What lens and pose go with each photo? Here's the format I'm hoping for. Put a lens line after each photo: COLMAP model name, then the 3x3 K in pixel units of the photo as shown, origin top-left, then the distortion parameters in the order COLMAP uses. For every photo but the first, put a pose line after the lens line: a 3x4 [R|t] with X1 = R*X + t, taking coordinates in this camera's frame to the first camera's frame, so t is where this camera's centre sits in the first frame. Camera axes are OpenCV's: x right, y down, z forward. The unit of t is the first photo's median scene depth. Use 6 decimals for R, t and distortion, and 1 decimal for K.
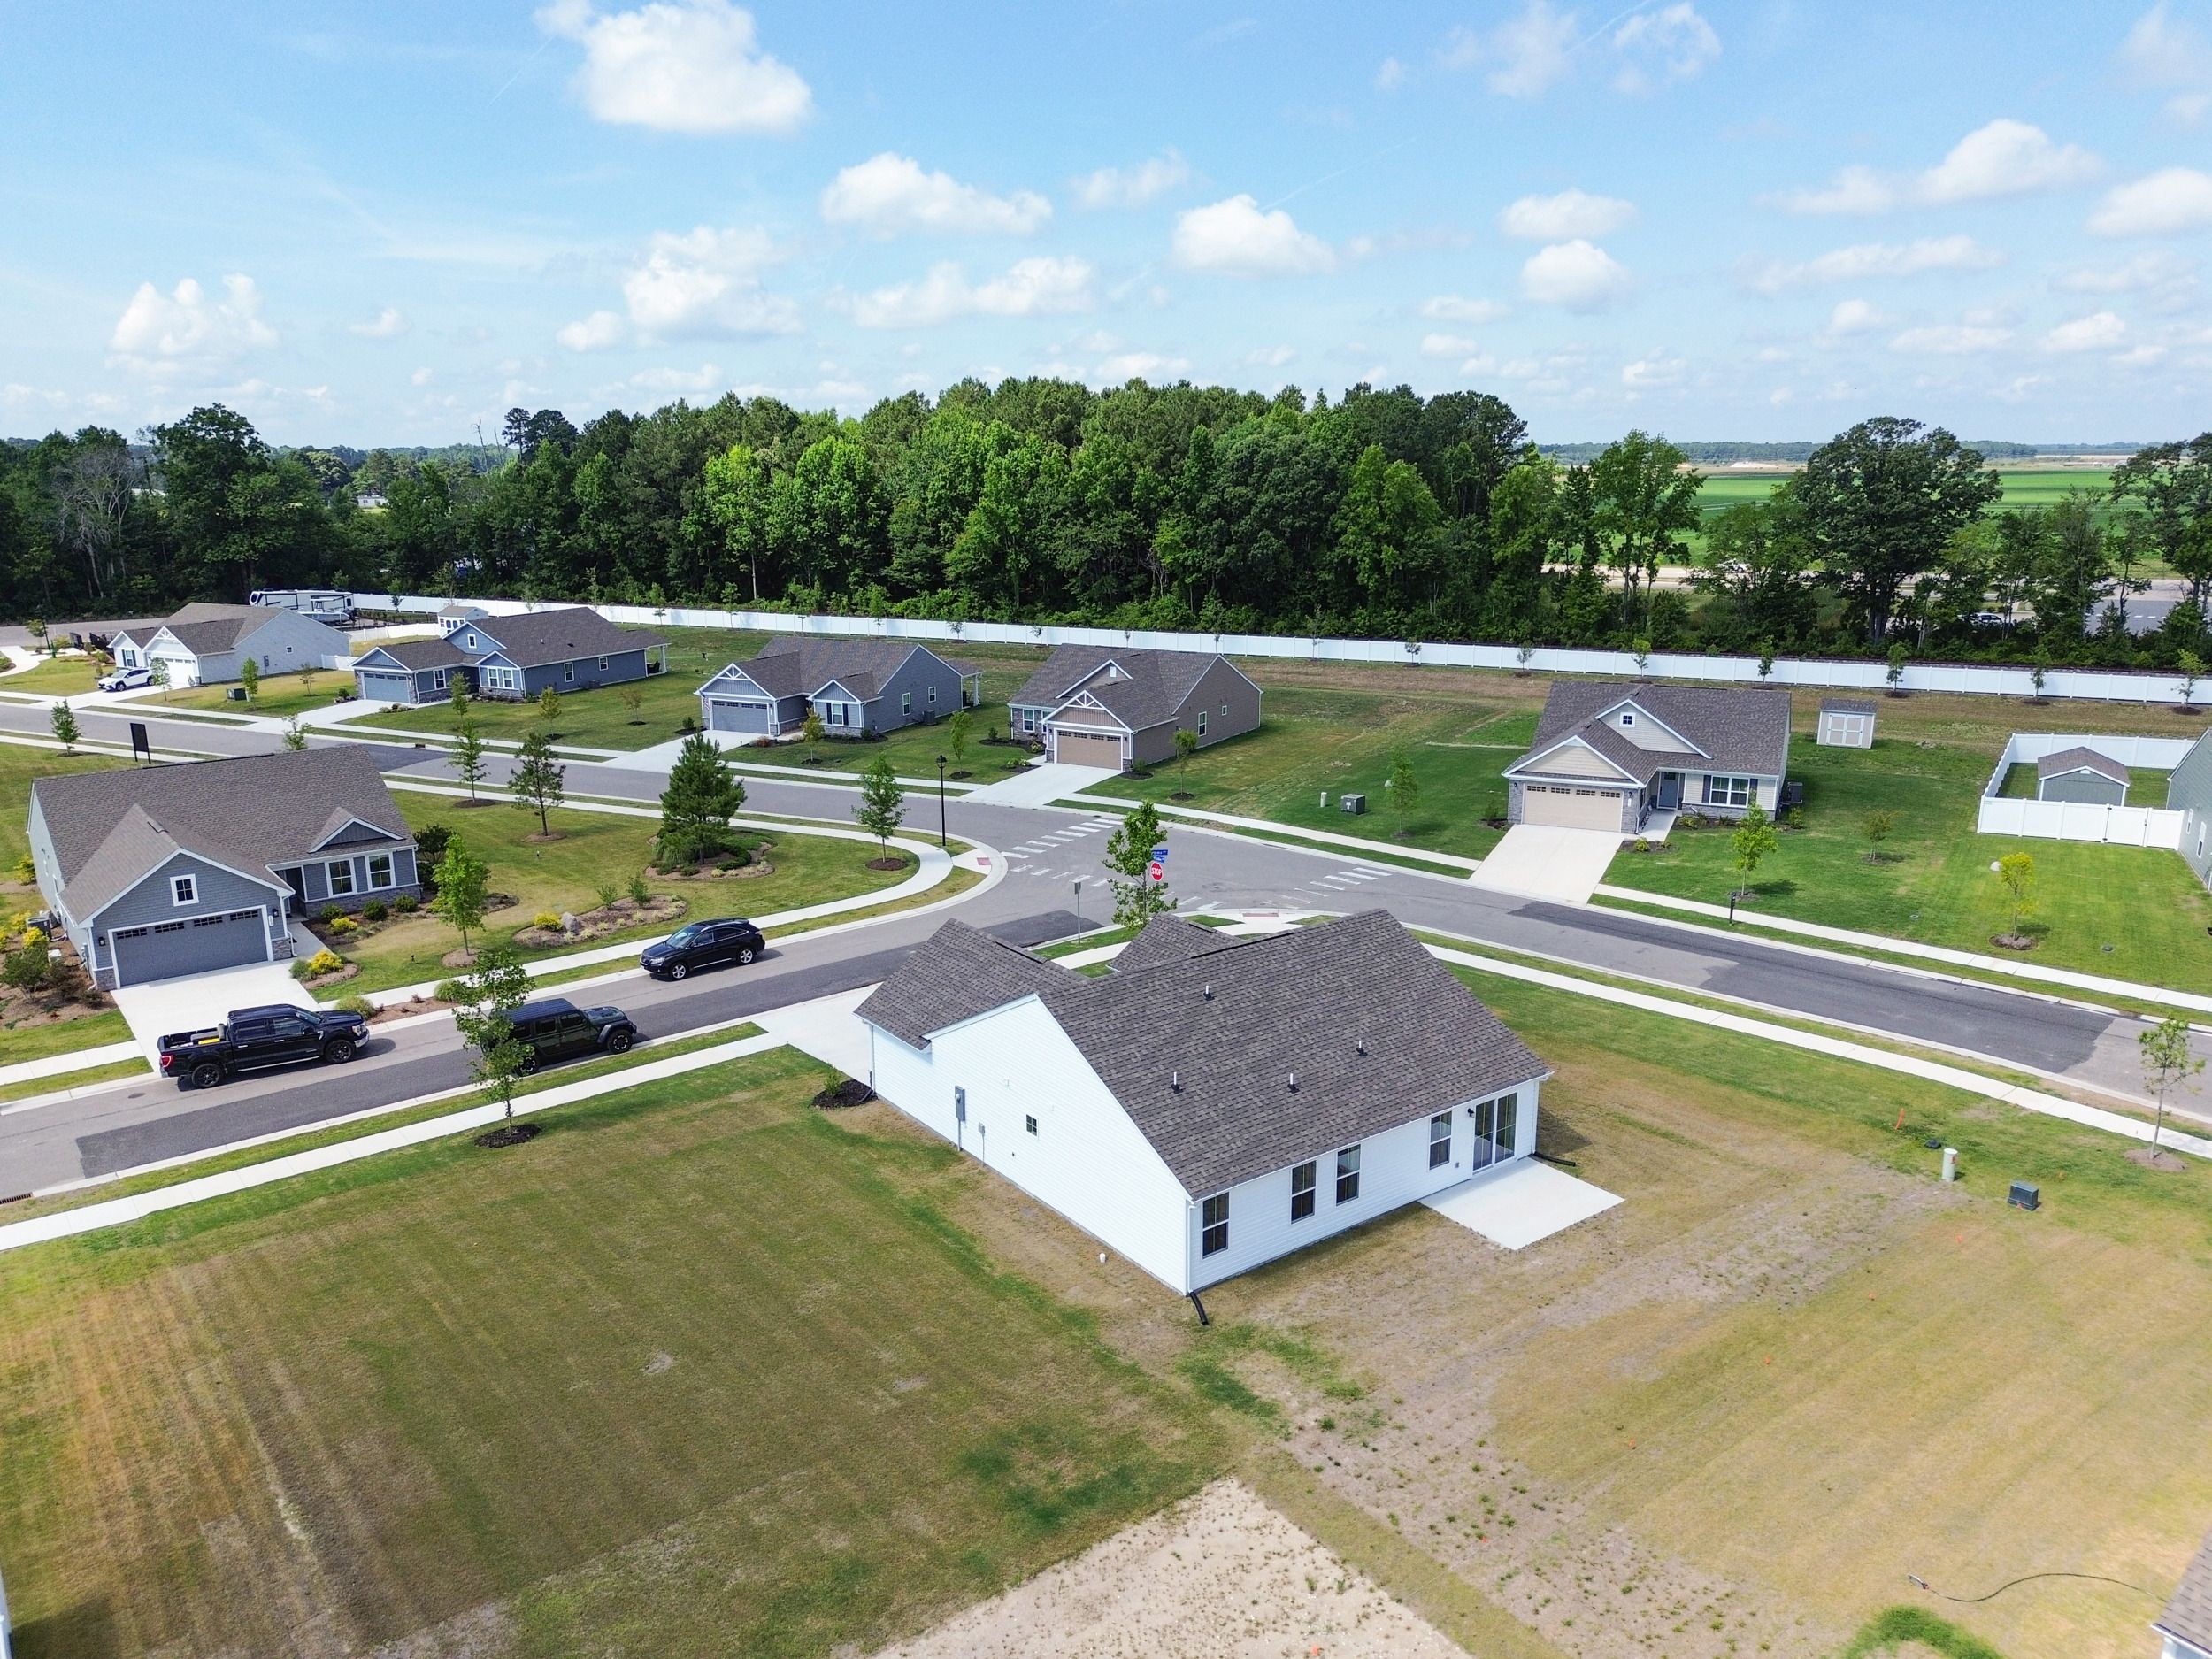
lens RADIAL K [[1555.7, 0, 1109.3], [0, 1555.7, 850.9], [0, 0, 1]] dist [0.079651, -0.087278]
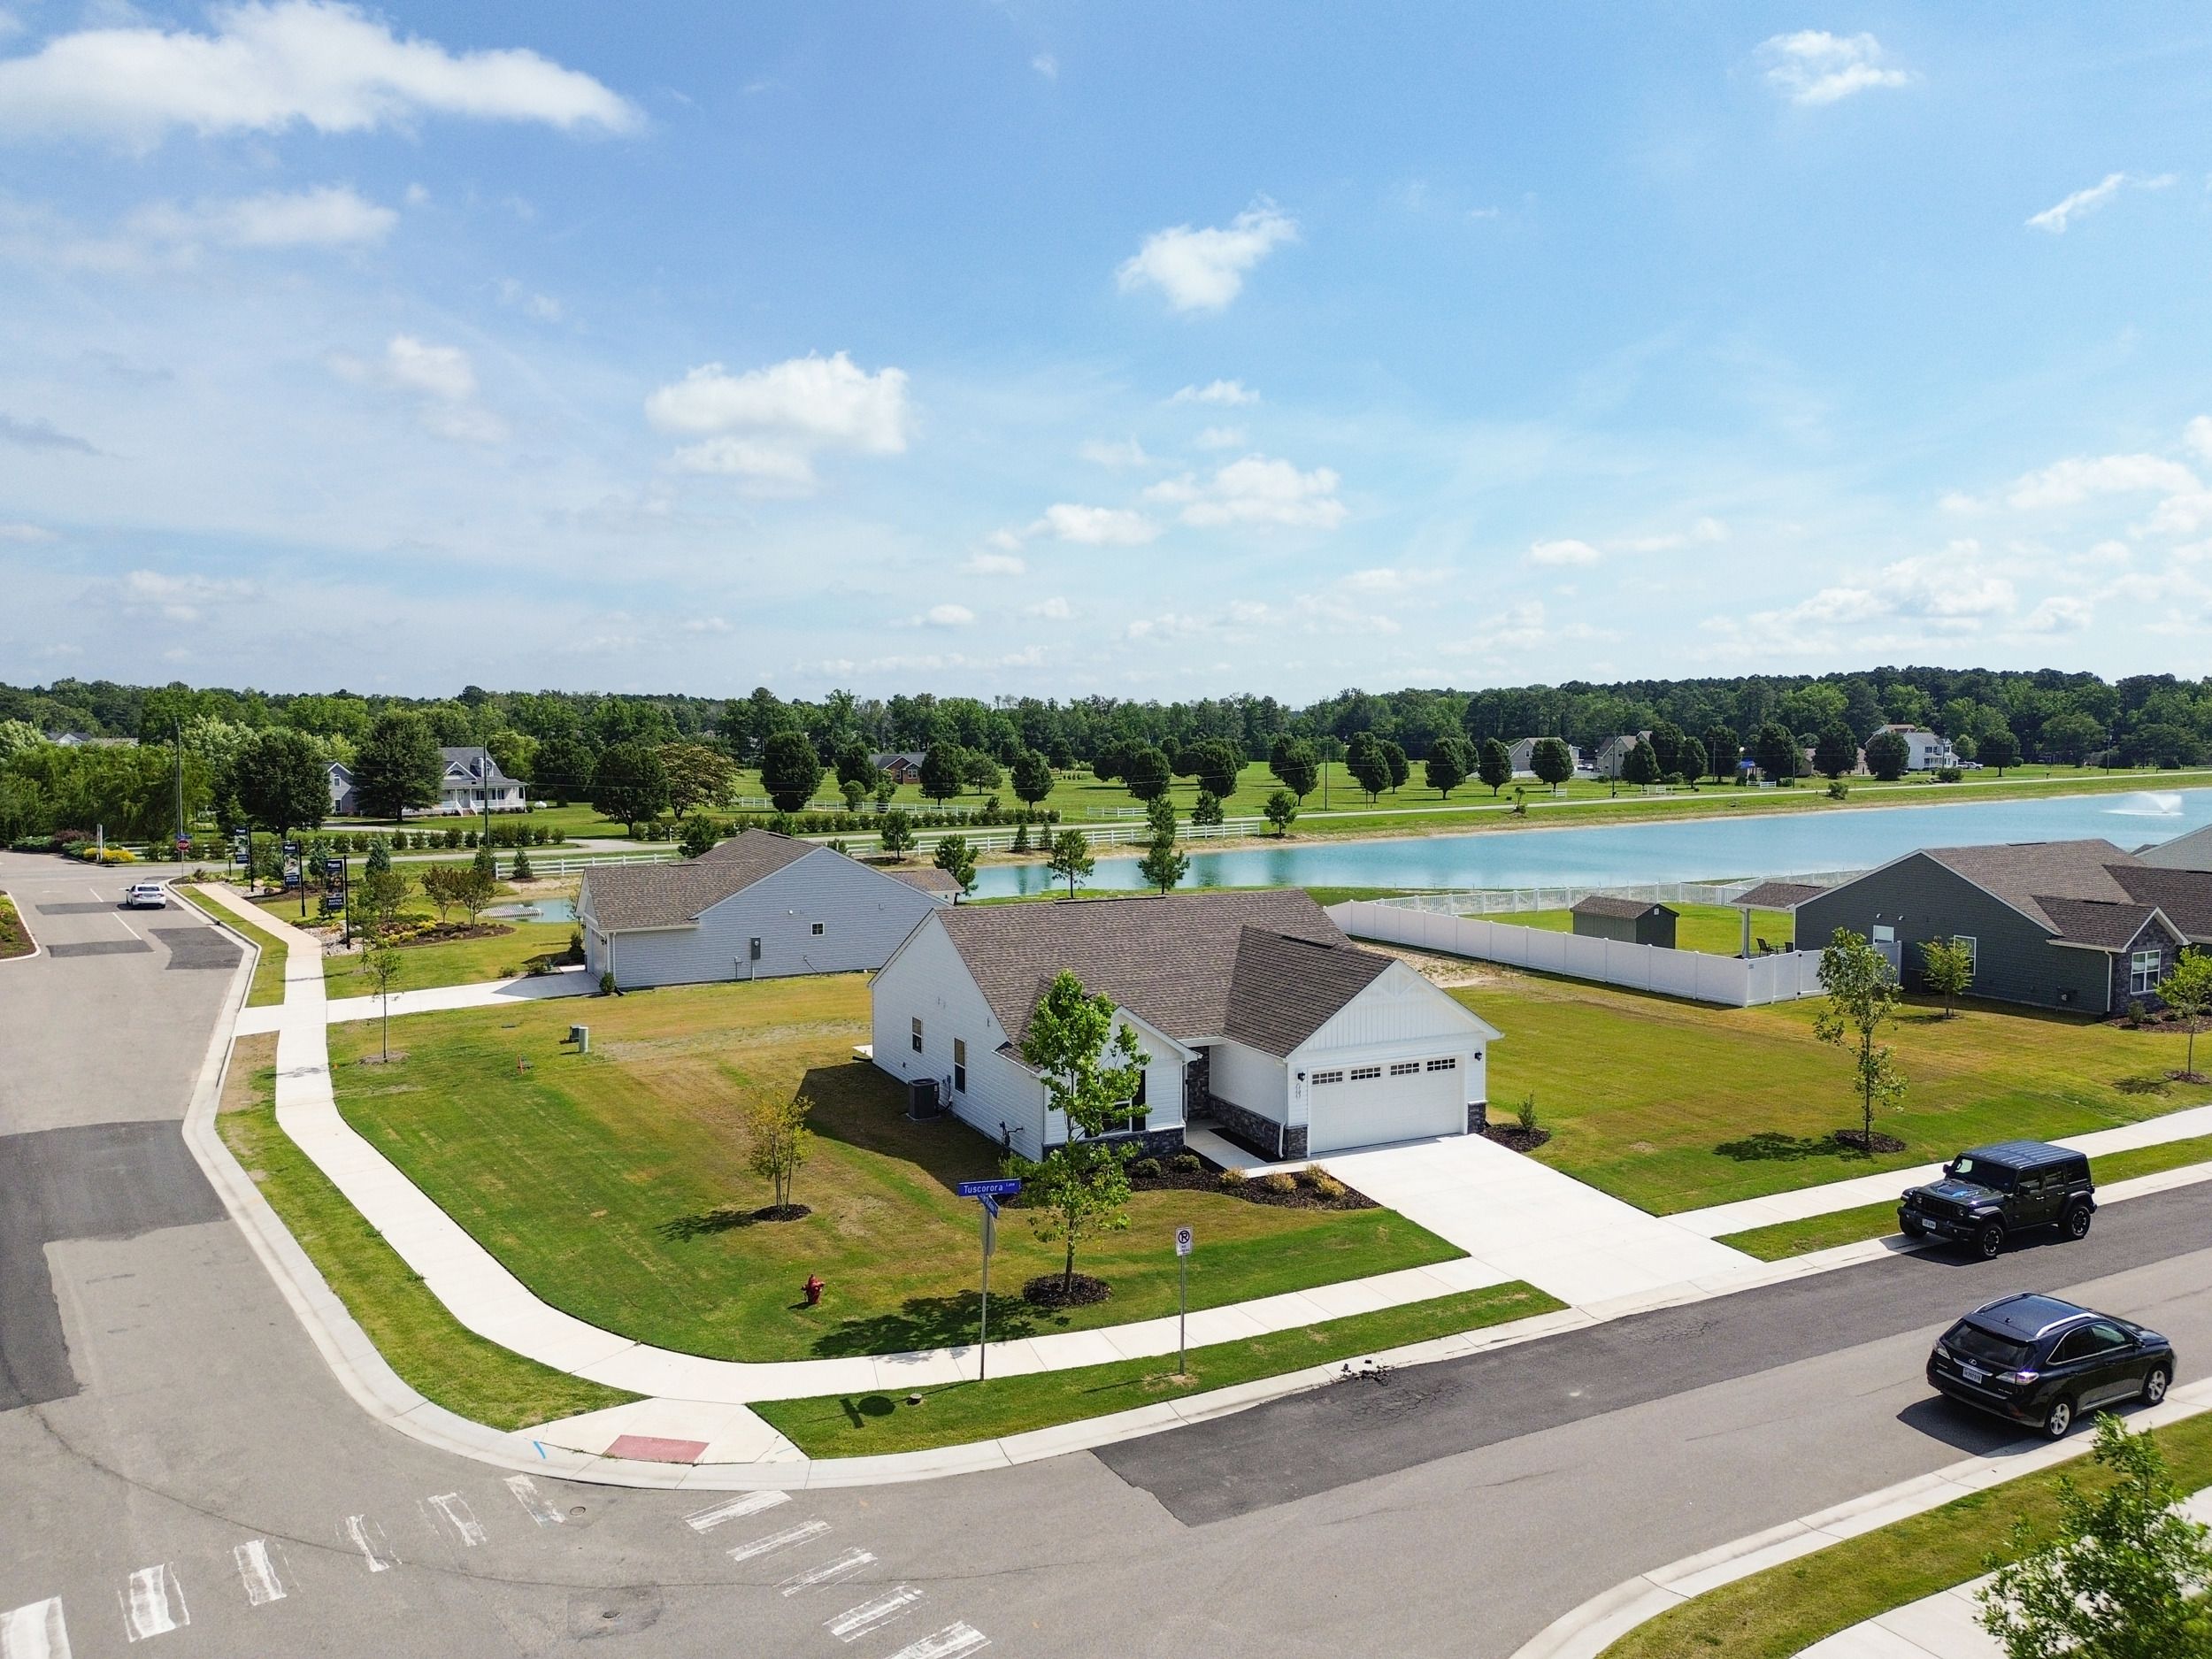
lens RADIAL K [[1555.7, 0, 1109.3], [0, 1555.7, 850.9], [0, 0, 1]] dist [0.079651, -0.087278]
pose [[-0.983216, -0.008590, 0.182241, -0.049541], [0.050198, 0.947600, 0.315490, -0.138171], [-0.175402, 0.319343, -0.931265, 0.873806]]
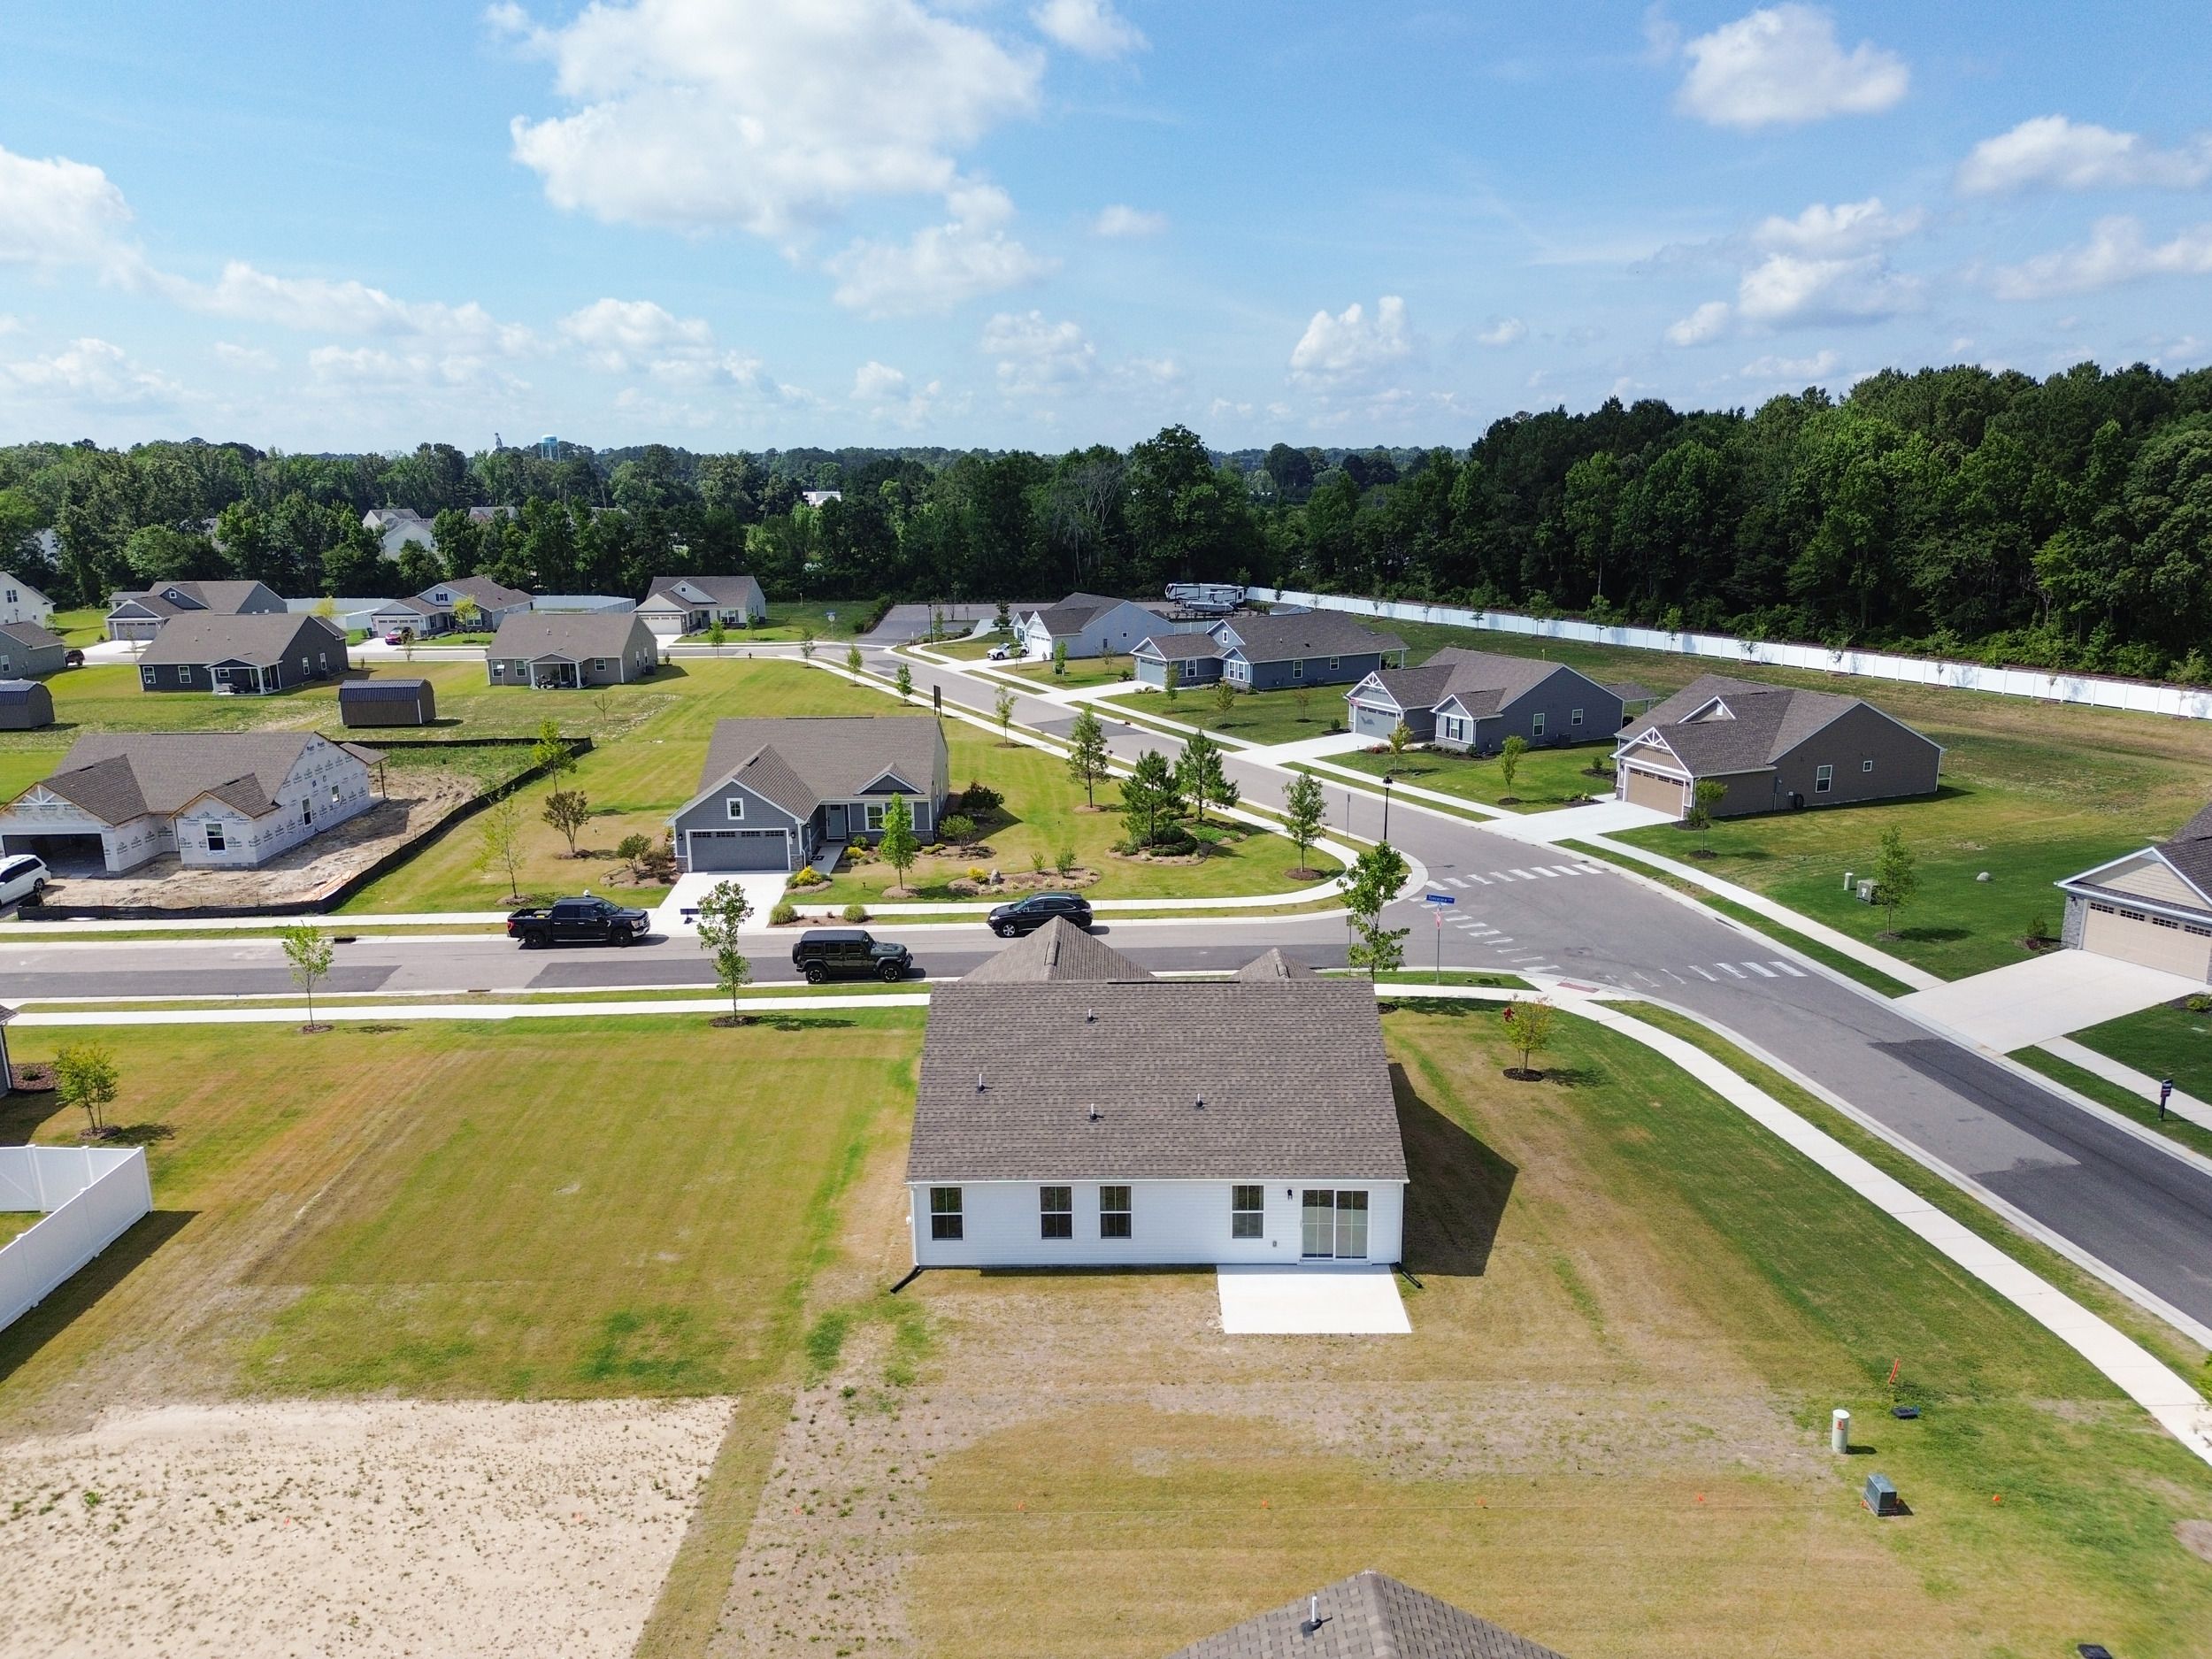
lens RADIAL K [[1555.7, 0, 1109.3], [0, 1555.7, 850.9], [0, 0, 1]] dist [0.079651, -0.087278]
pose [[0.793437, 0.142526, -0.591729, 0.282492], [-0.140553, 0.988825, 0.049707, -0.030770], [0.592201, 0.043730, 0.804603, 0.061796]]
